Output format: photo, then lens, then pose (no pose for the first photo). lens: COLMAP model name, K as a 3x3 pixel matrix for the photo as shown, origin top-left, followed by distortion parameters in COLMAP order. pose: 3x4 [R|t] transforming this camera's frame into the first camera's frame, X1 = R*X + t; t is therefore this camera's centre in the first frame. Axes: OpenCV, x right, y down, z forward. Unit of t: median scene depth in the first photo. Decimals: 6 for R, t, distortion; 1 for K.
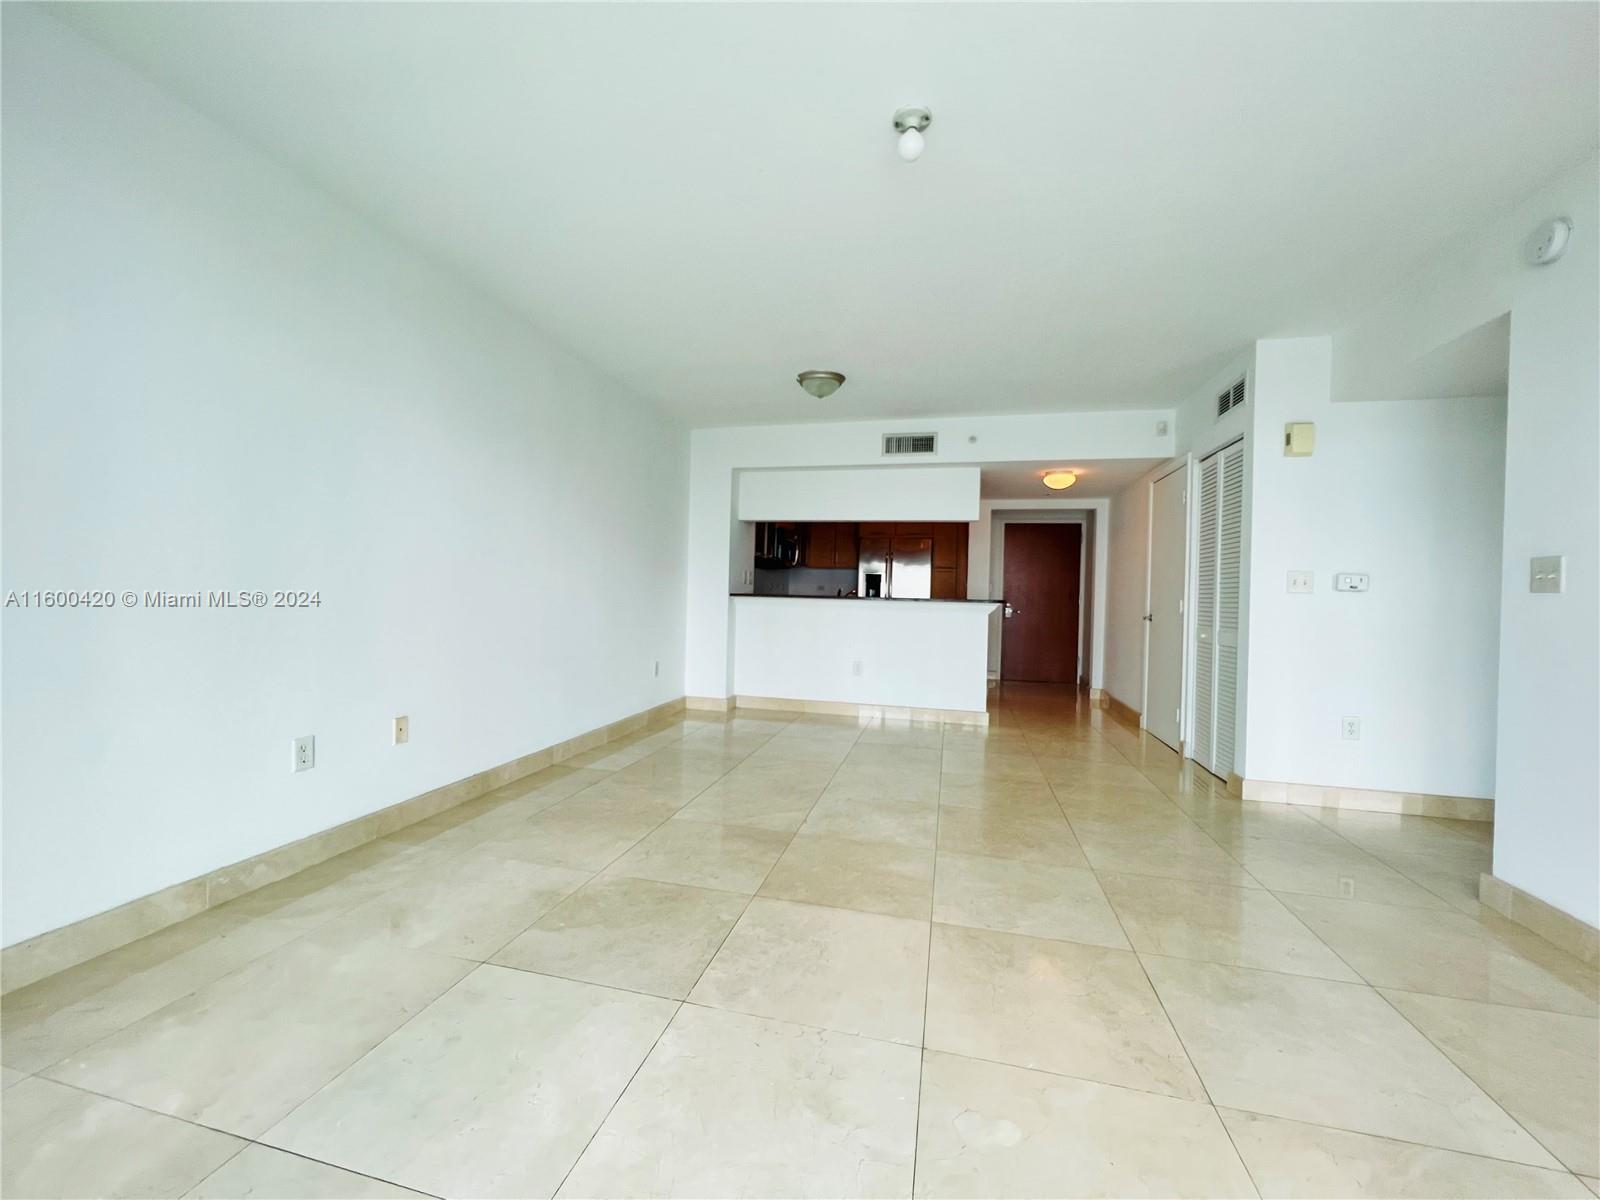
lens RADIAL K [[639.3, 0, 796.4], [0, 639.3, 596.4], [0, 0, 1]] dist [0.000904, 0.001031]
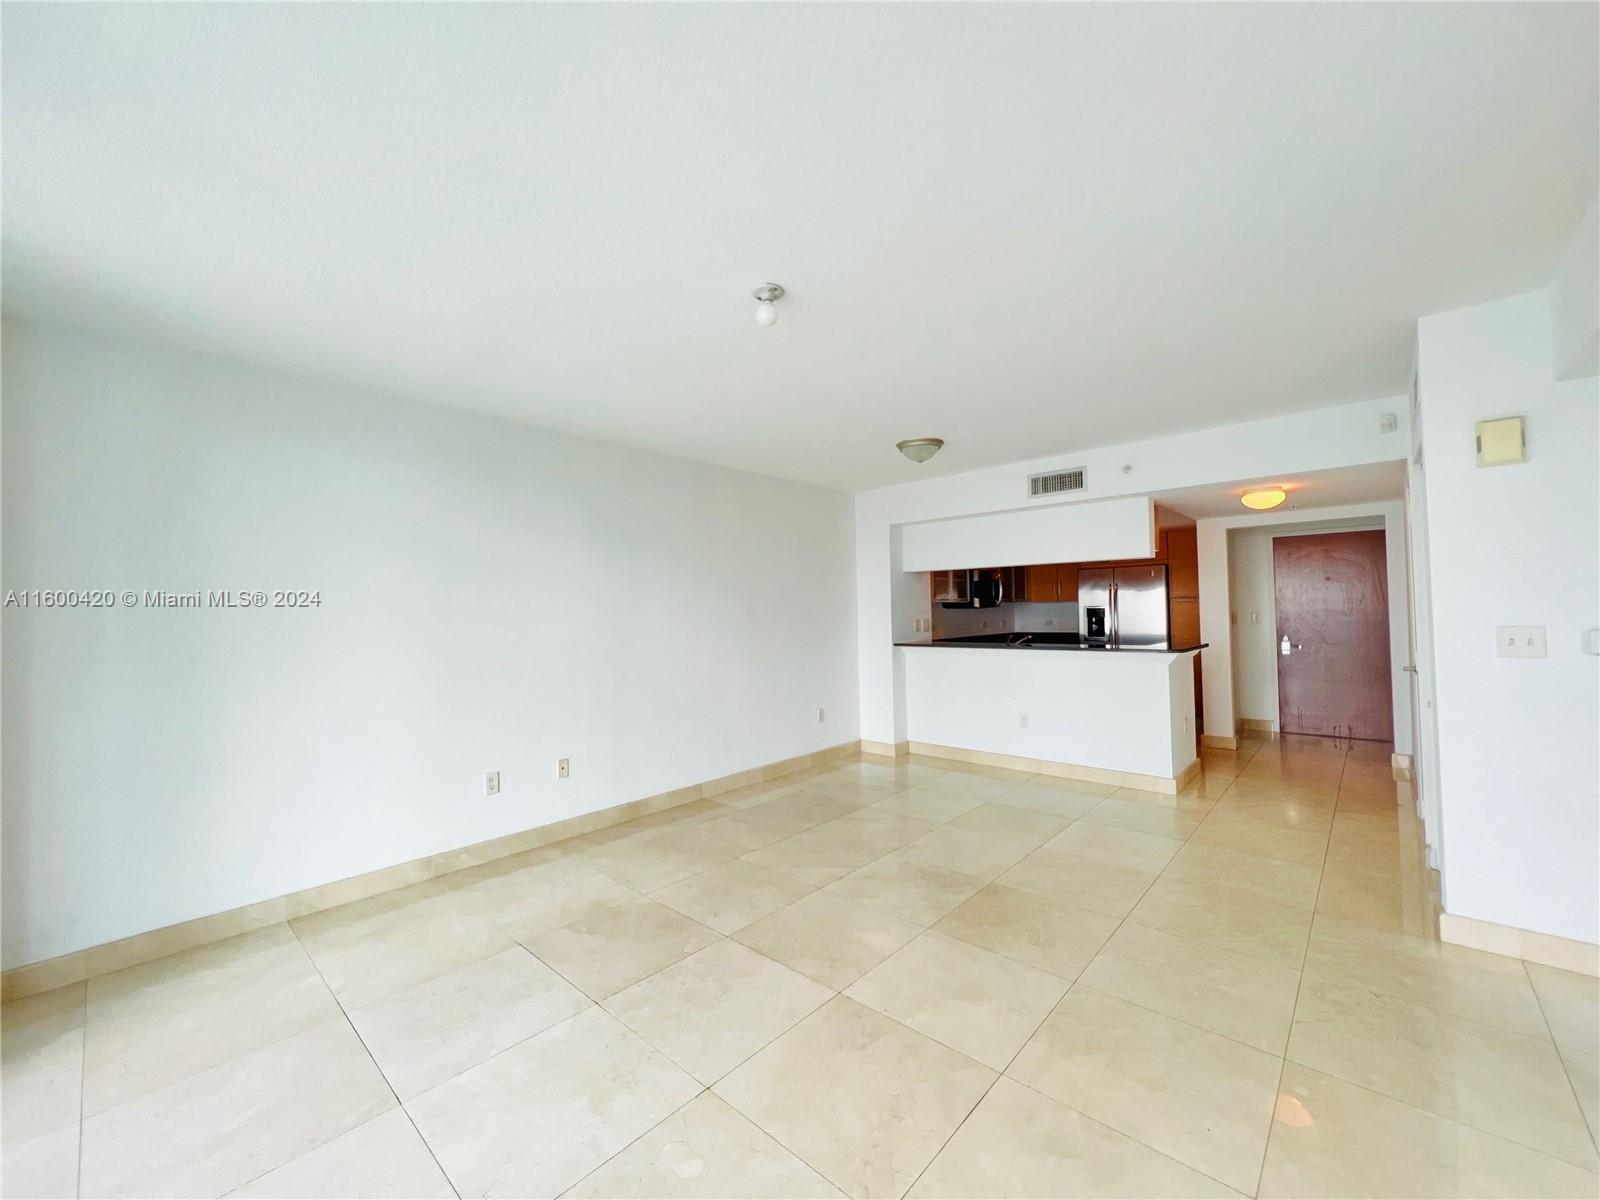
lens RADIAL K [[639.3, 0, 794.5], [0, 639.3, 591.2], [0, 0, 1]] dist [0.000904, 0.001031]
pose [[0.874928, -0.058929, -0.480655, 0.352987], [0.040785, 0.998009, -0.048117, -0.062560], [0.482533, 0.022495, 0.875589, -0.003574]]
